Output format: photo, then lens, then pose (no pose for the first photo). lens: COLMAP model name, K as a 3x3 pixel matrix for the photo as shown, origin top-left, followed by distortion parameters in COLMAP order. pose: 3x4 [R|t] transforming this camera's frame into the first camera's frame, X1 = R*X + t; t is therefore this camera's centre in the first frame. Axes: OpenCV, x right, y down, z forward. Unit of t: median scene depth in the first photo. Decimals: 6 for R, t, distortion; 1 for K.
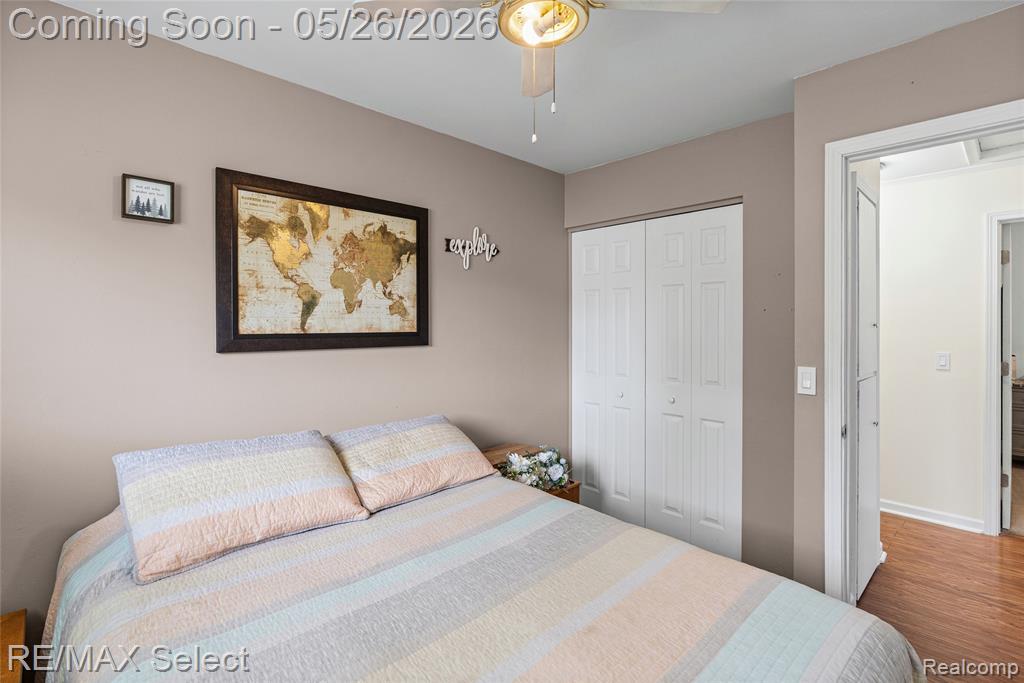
lens RADIAL K [[474.2, 0, 511.6], [0, 474.2, 327.8], [0, 0, 1]] dist [-0.002475, 0.000146]
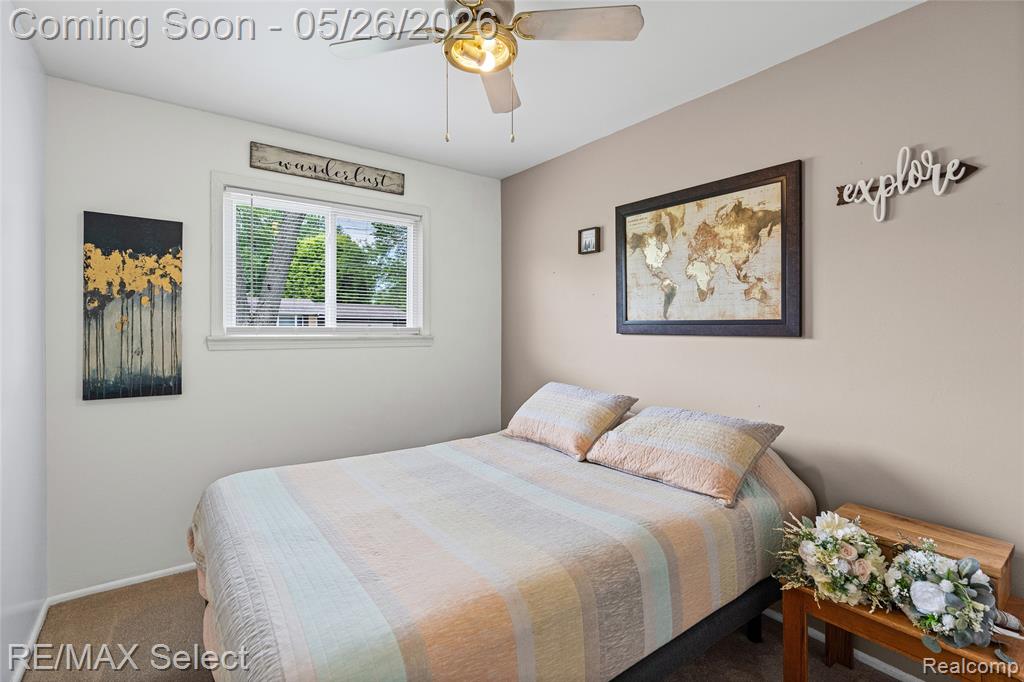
lens RADIAL K [[474.2, 0, 511.6], [0, 474.2, 327.3], [0, 0, 1]] dist [-0.002475, 0.000146]
pose [[-0.121100, -0.000430, -0.992640, 0.738629], [-0.014173, 0.999899, 0.001296, 0.031110], [0.992539, 0.014225, -0.121094, 0.723853]]
